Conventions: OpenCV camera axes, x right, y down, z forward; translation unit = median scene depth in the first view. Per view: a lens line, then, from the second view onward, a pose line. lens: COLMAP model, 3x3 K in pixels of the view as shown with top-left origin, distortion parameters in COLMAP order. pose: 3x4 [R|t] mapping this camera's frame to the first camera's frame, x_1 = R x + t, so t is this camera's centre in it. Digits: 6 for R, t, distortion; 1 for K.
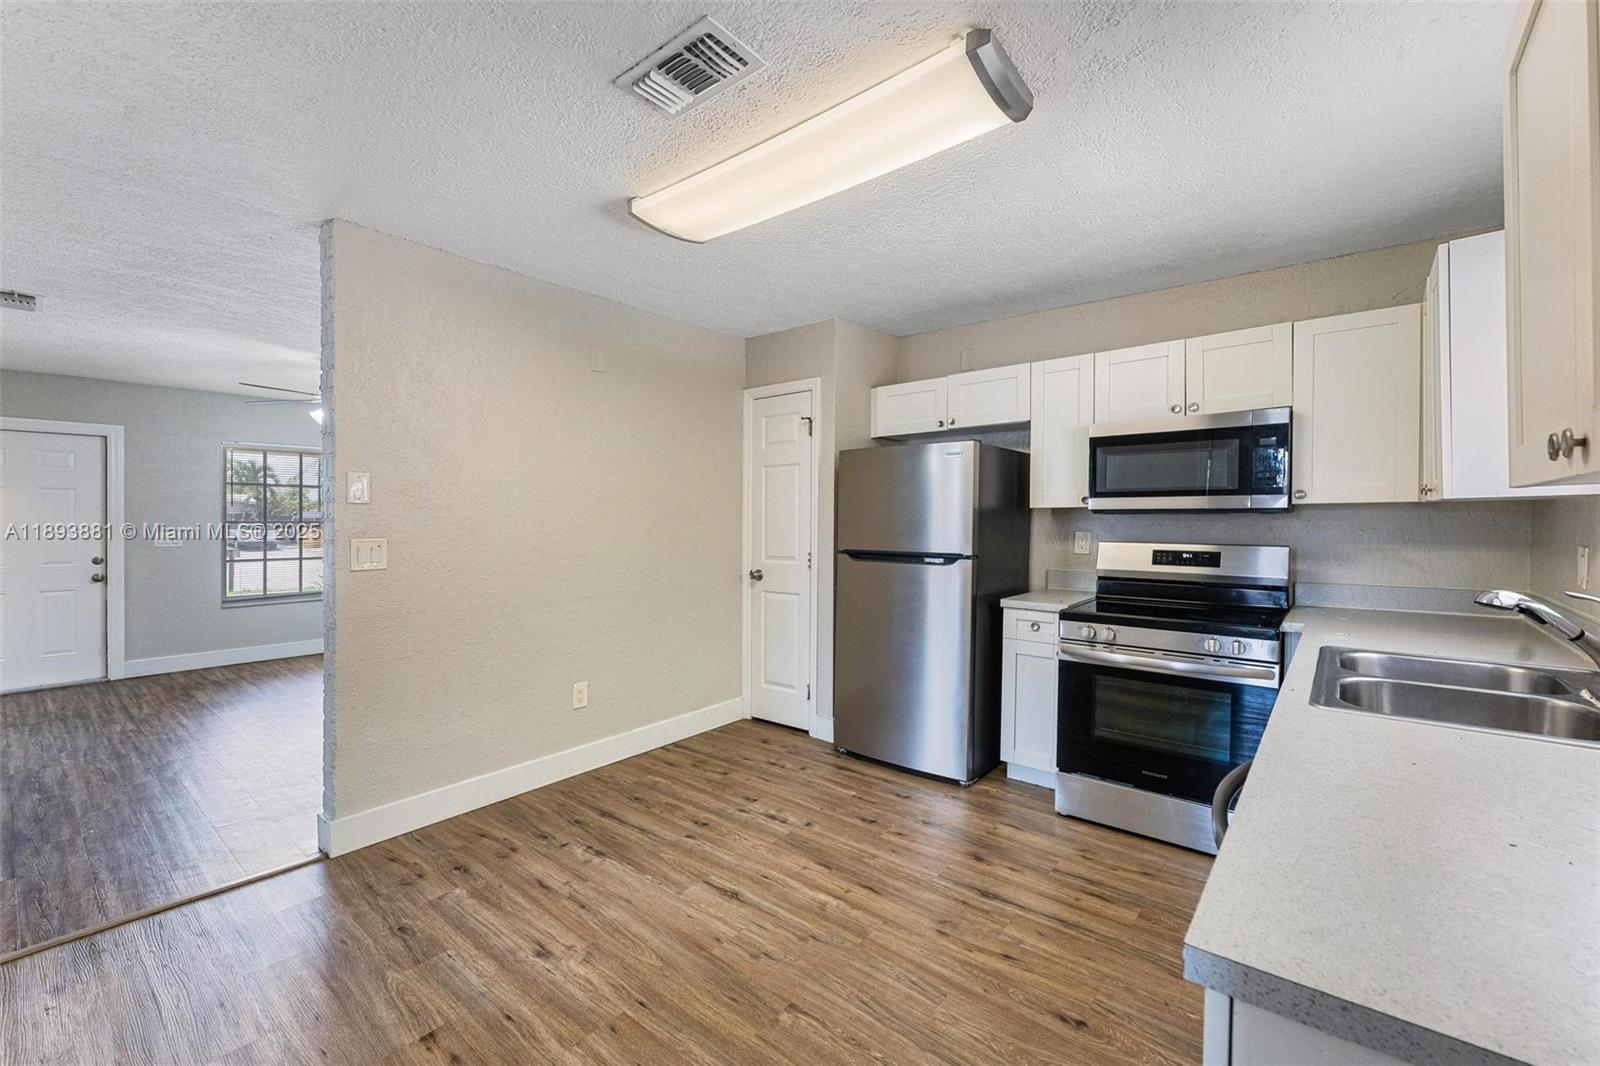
lens RADIAL K [[653.6, 0, 805.6], [0, 653.6, 534.1], [0, 0, 1]] dist [0.002773, -0.002747]
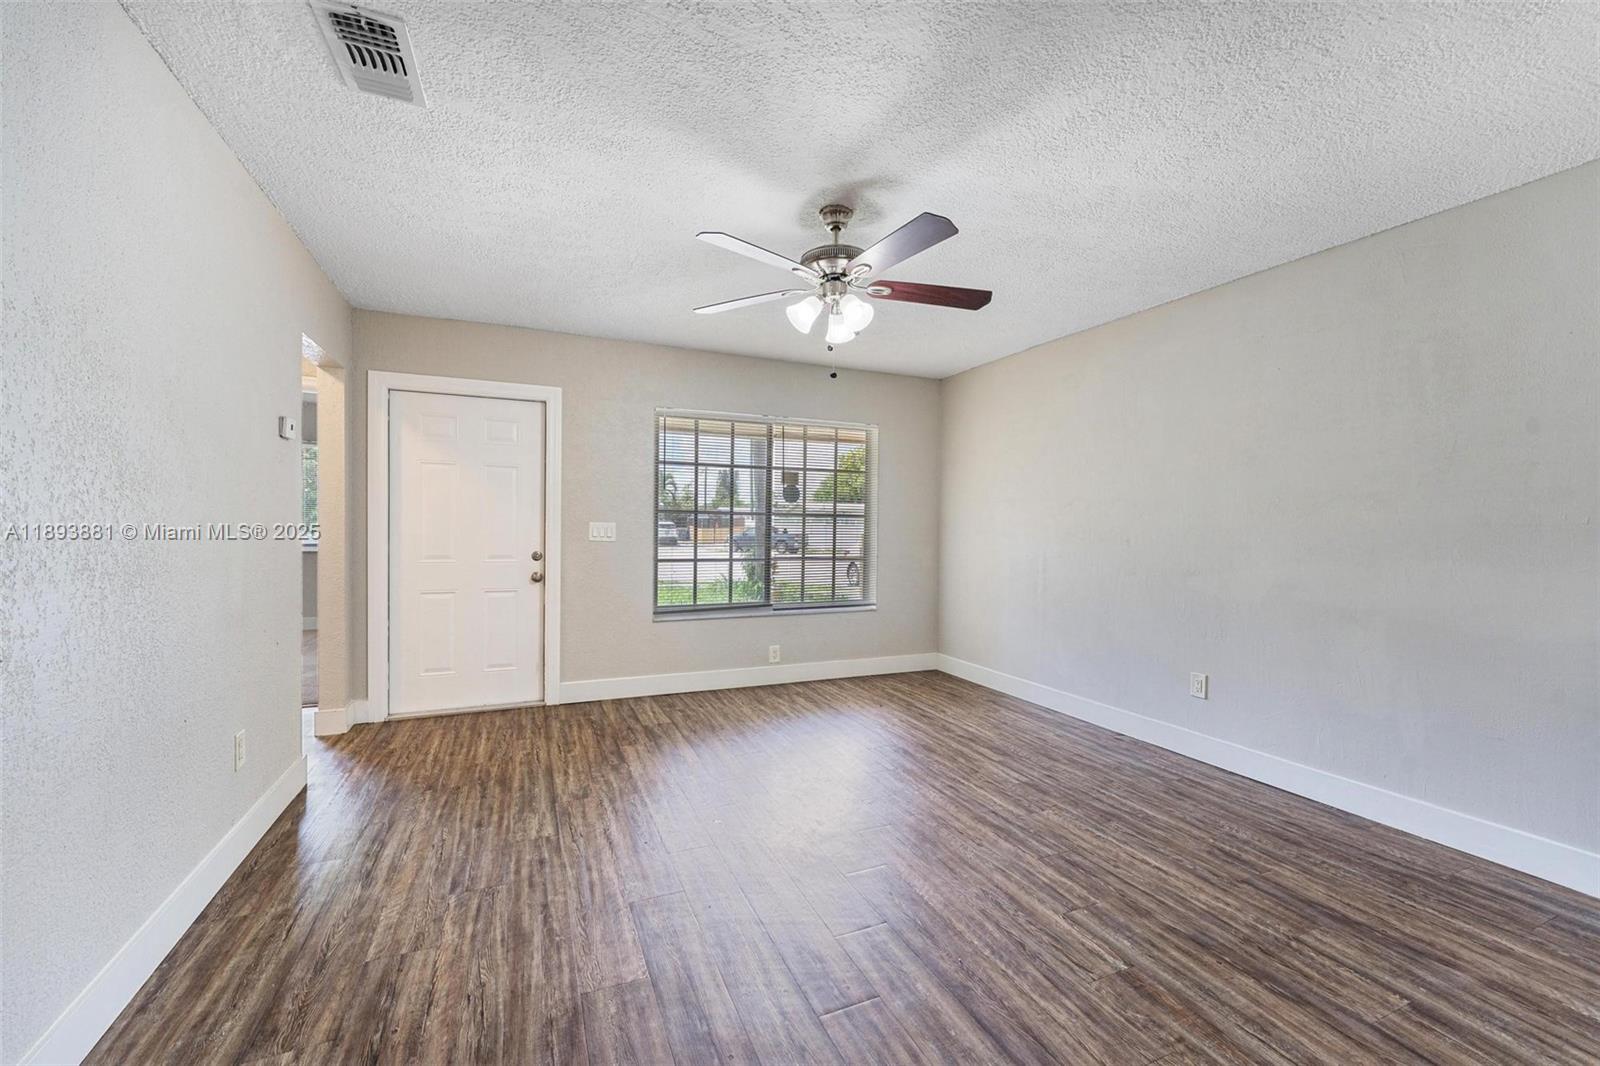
lens RADIAL K [[653.6, 0, 796.0], [0, 653.6, 541.2], [0, 0, 1]] dist [0.002773, -0.002747]
pose [[0.880339, 0.020720, -0.473893, -0.749972], [-0.017027, 0.999782, 0.012081, 0.012352], [0.474040, -0.002566, 0.880500, 0.788926]]
